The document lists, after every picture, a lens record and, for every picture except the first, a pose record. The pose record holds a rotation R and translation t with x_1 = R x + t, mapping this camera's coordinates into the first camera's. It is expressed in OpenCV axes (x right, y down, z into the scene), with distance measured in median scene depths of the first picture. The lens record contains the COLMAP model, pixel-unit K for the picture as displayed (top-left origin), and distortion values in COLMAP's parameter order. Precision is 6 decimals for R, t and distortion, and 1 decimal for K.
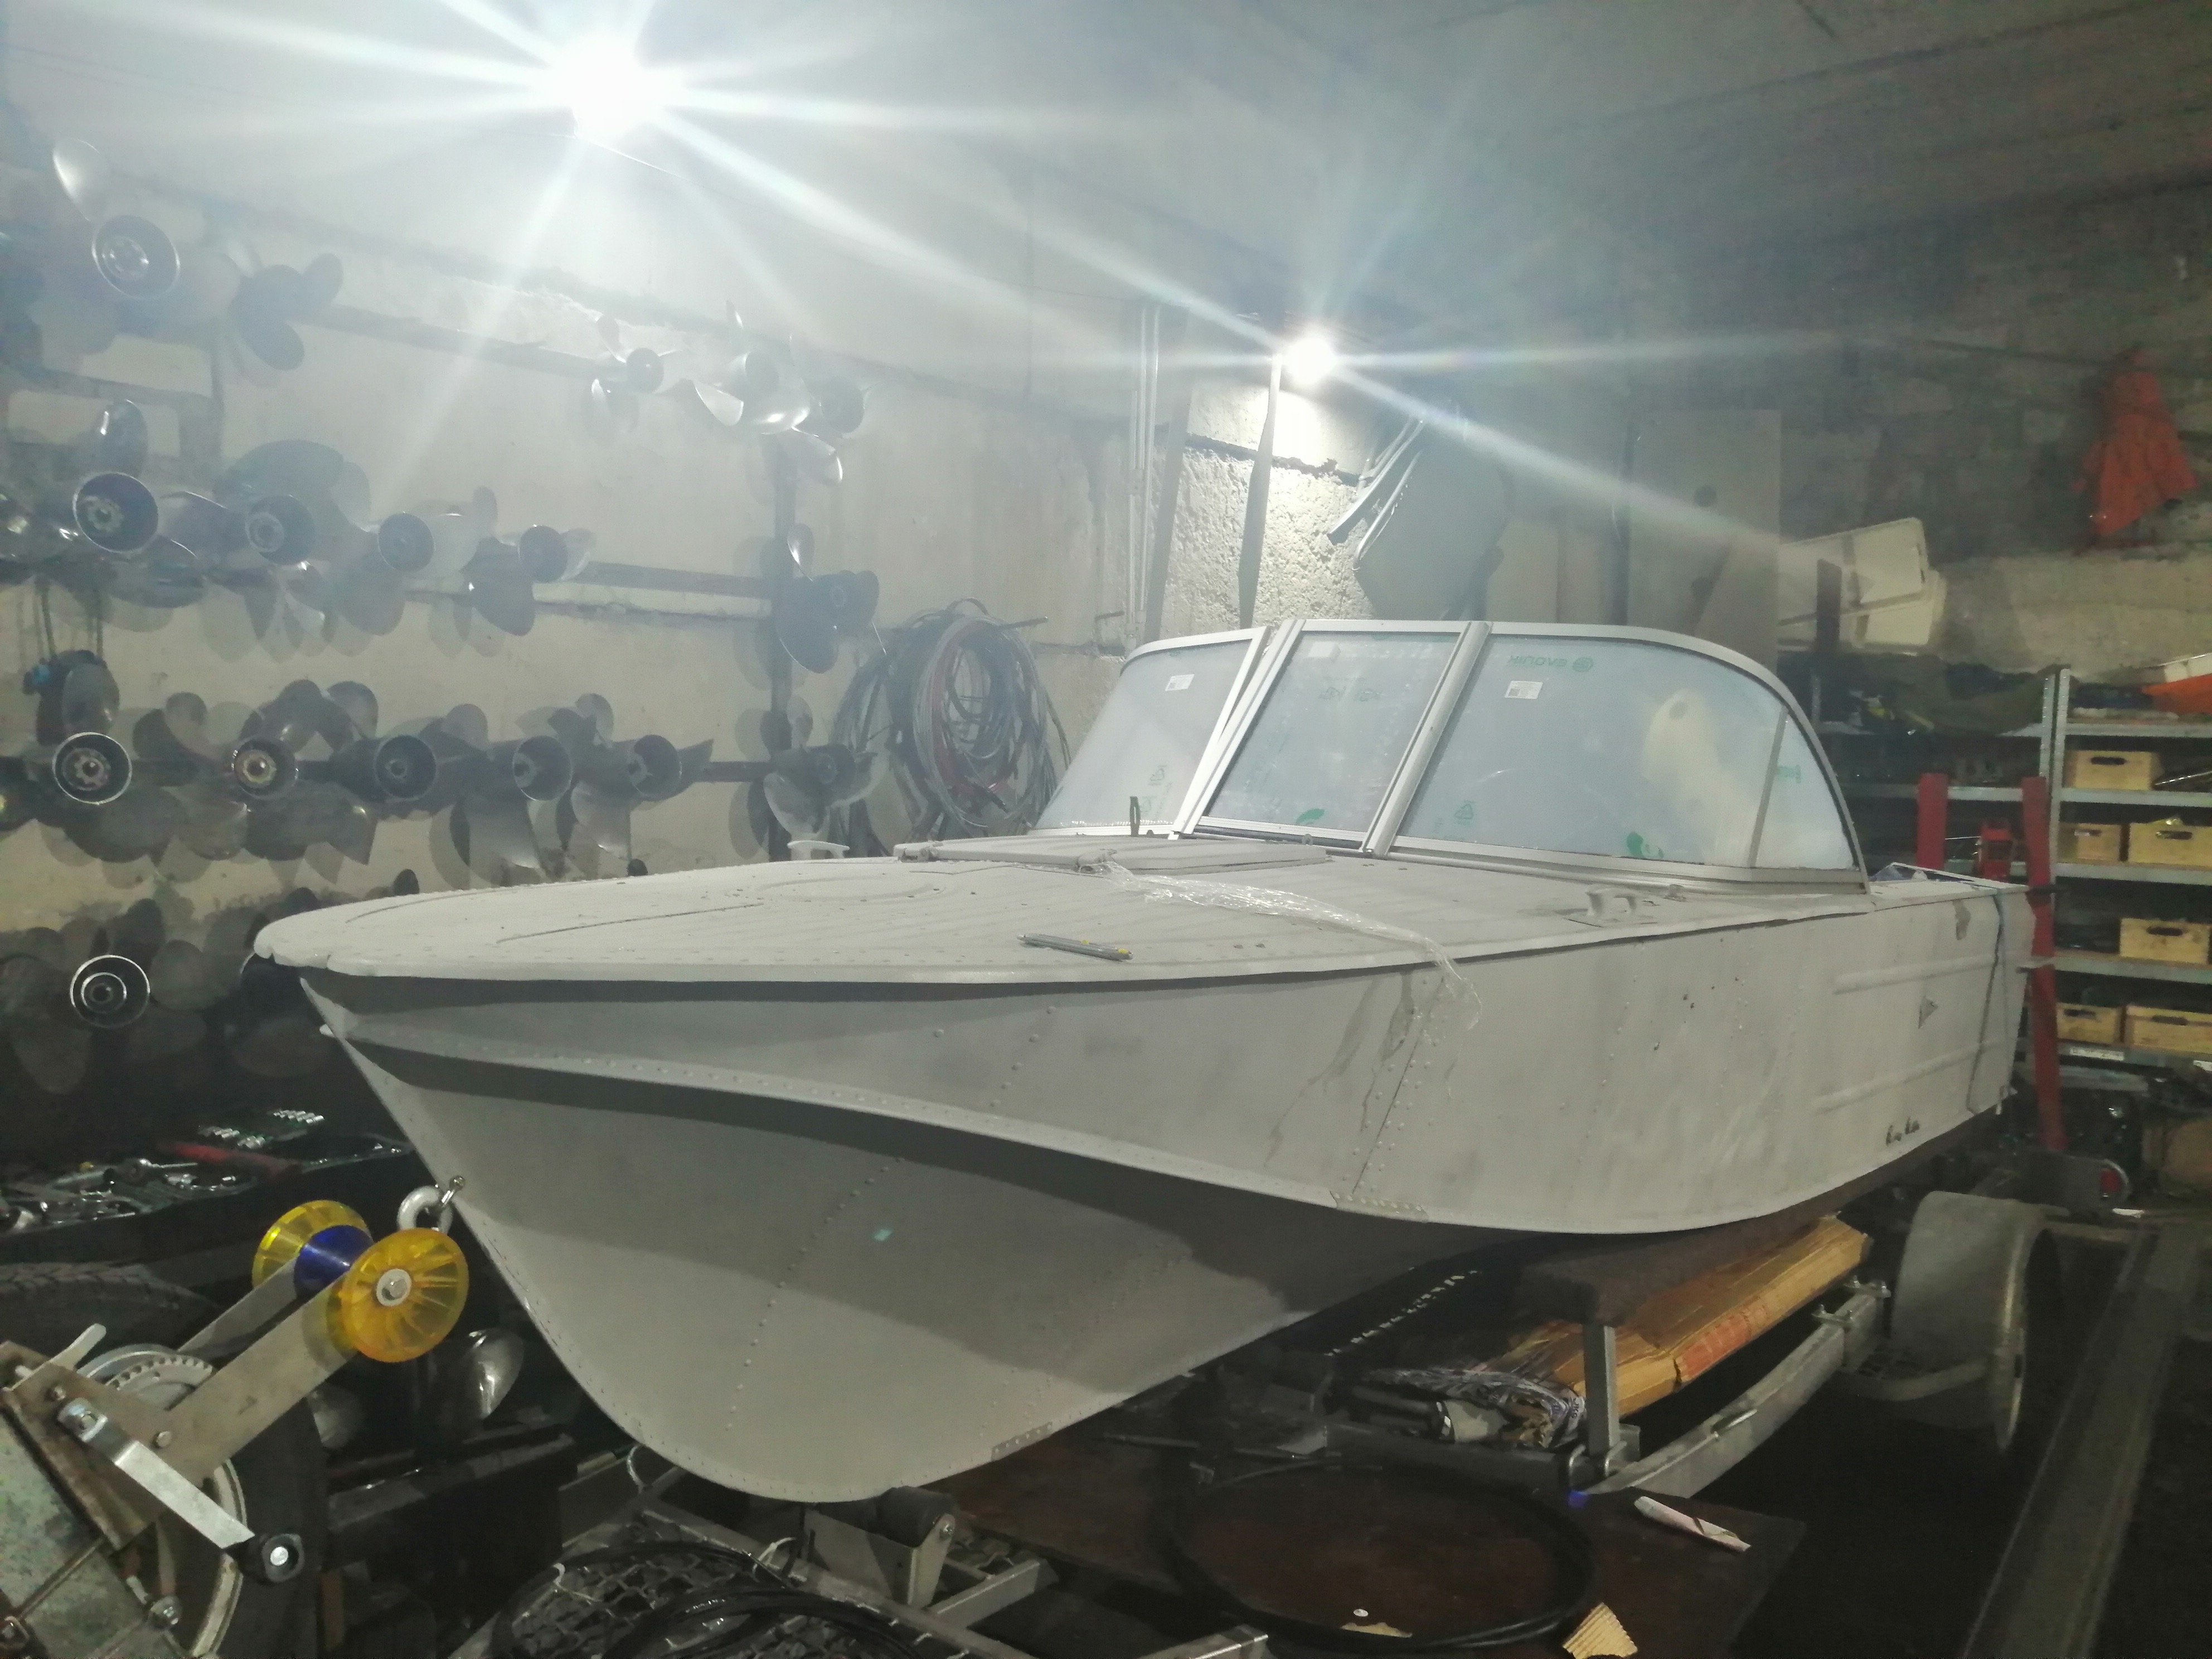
lens RADIAL K [[1717.8, 0, 1109.1], [0, 1717.8, 827.6], [0, 0, 1]] dist [-0.034047, 0.009028]
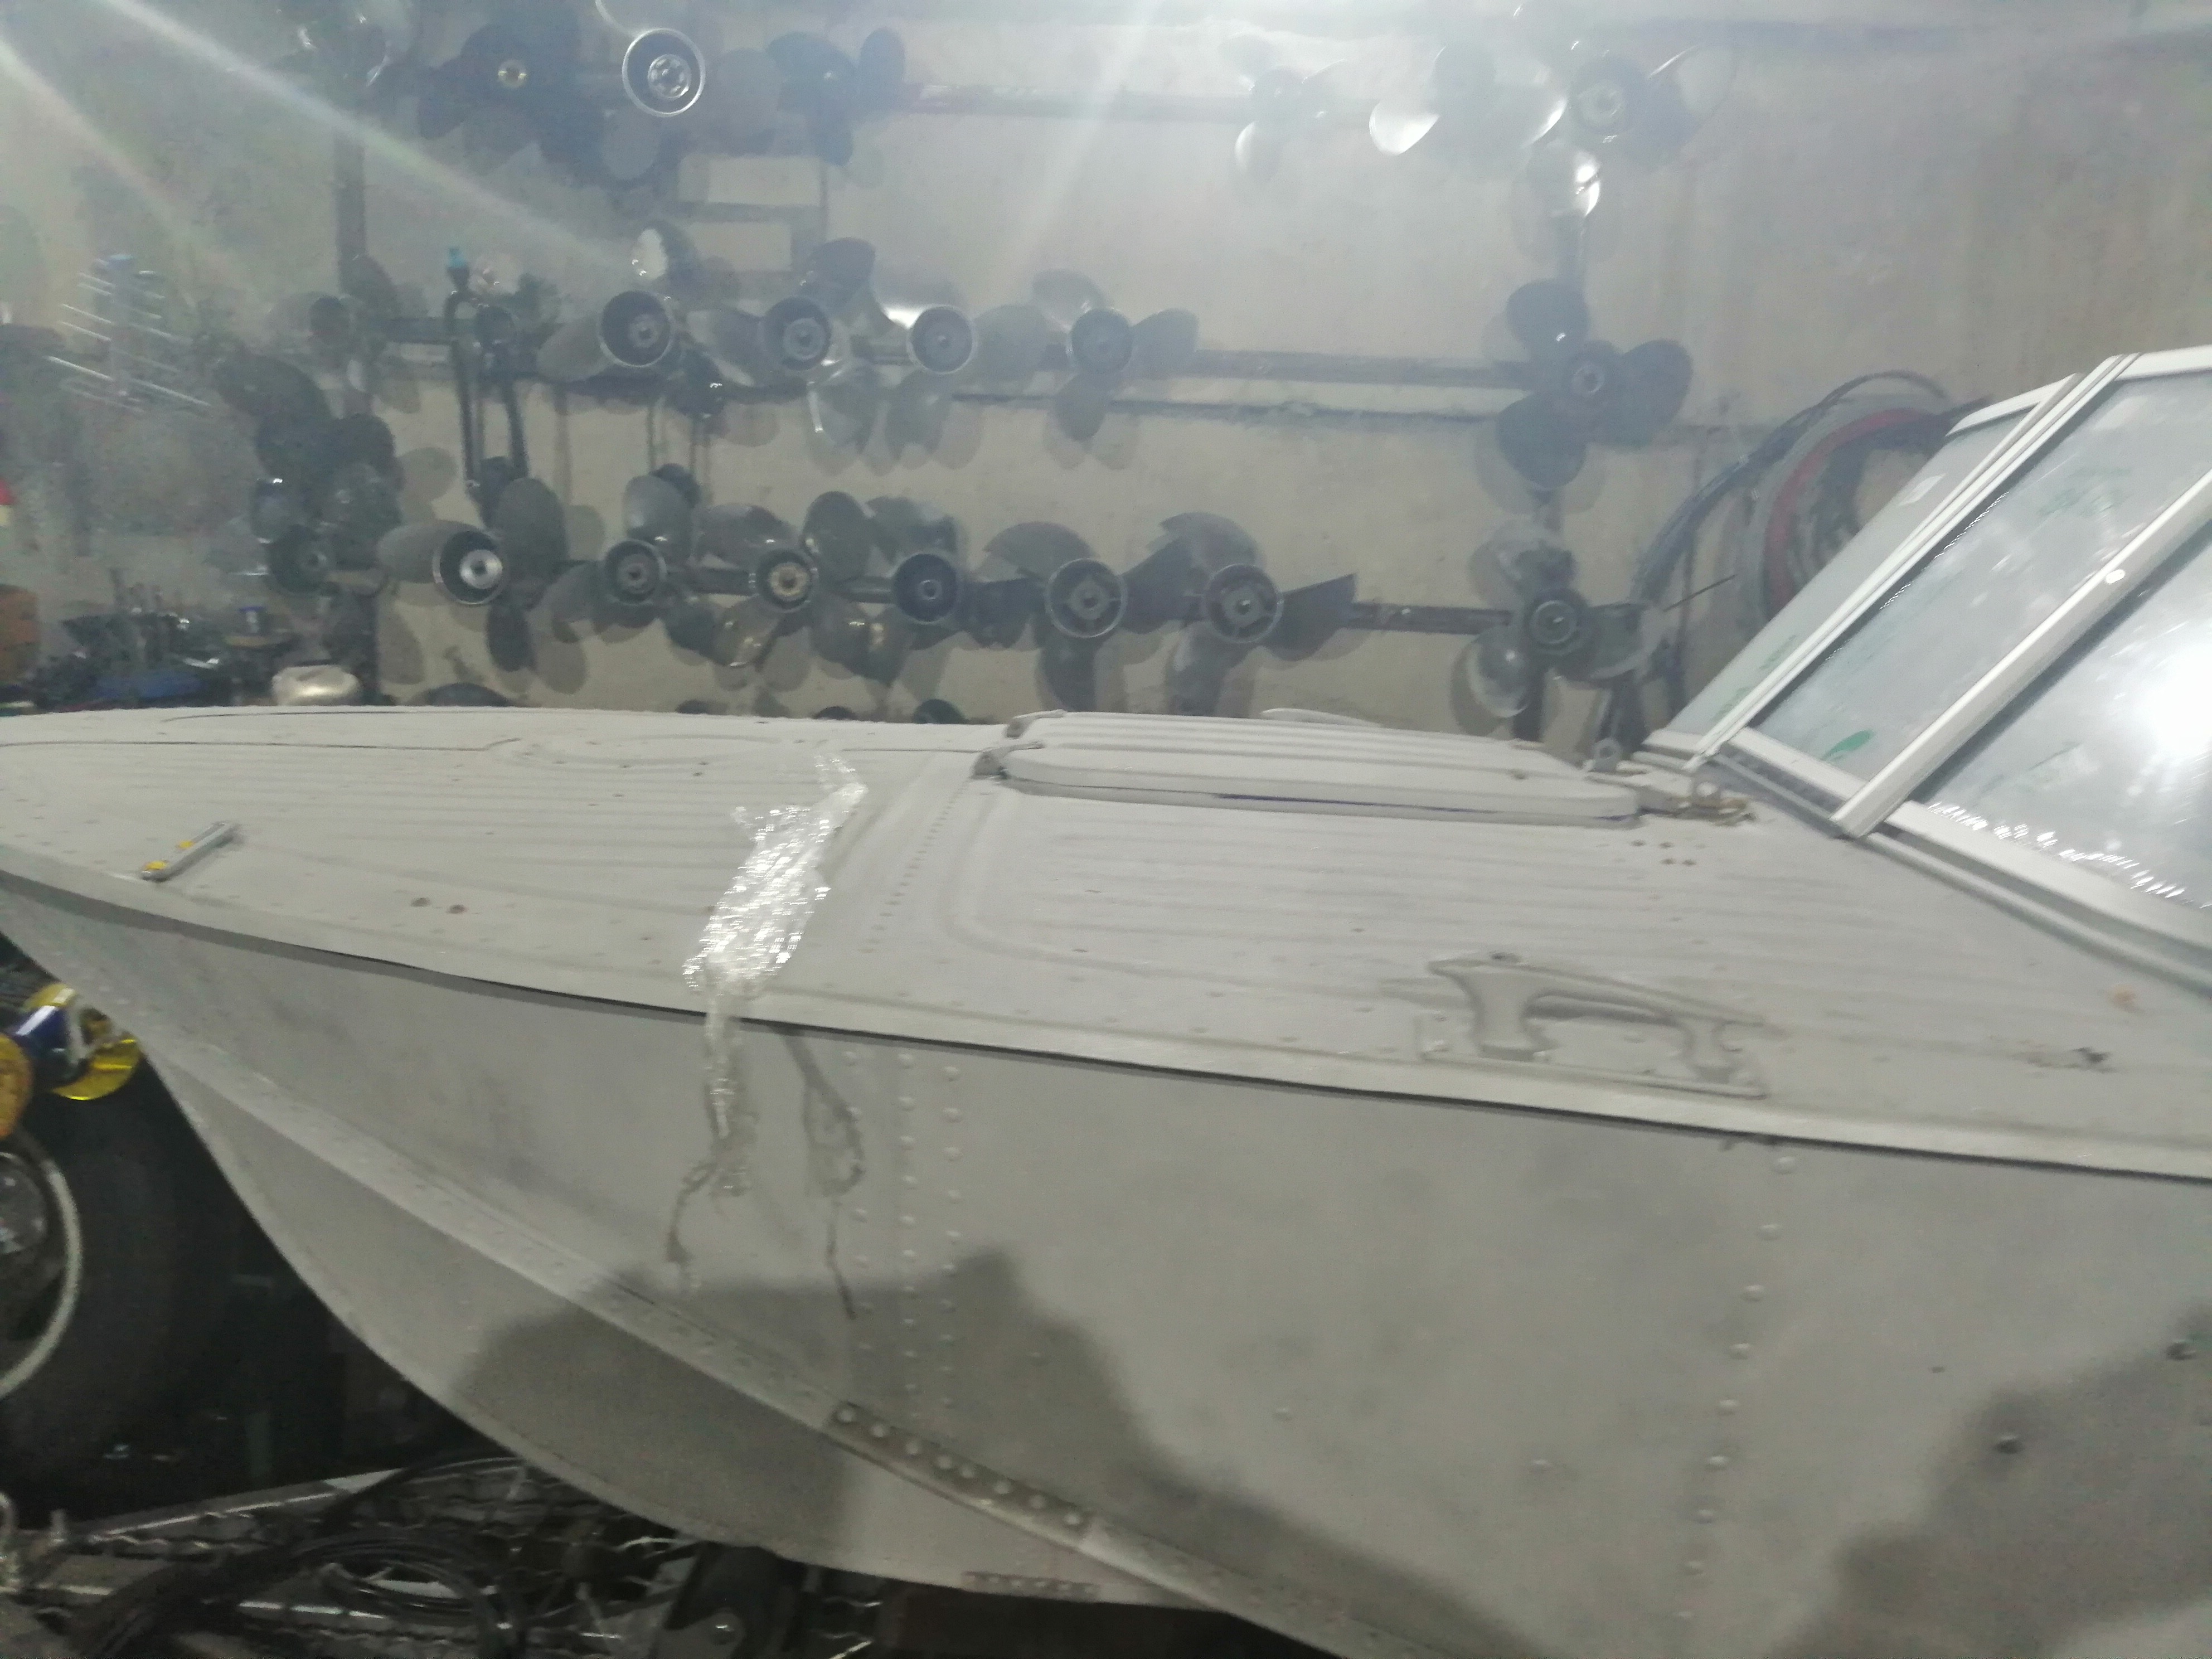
lens RADIAL K [[1717.8, 0, 1106.1], [0, 1717.8, 831.6], [0, 0, 1]] dist [-0.034047, 0.009028]
pose [[0.548304, 0.146925, -0.823271, 0.389877], [-0.080969, 0.989148, 0.122602, -0.024011], [0.832350, -0.000563, 0.554250, 0.513391]]
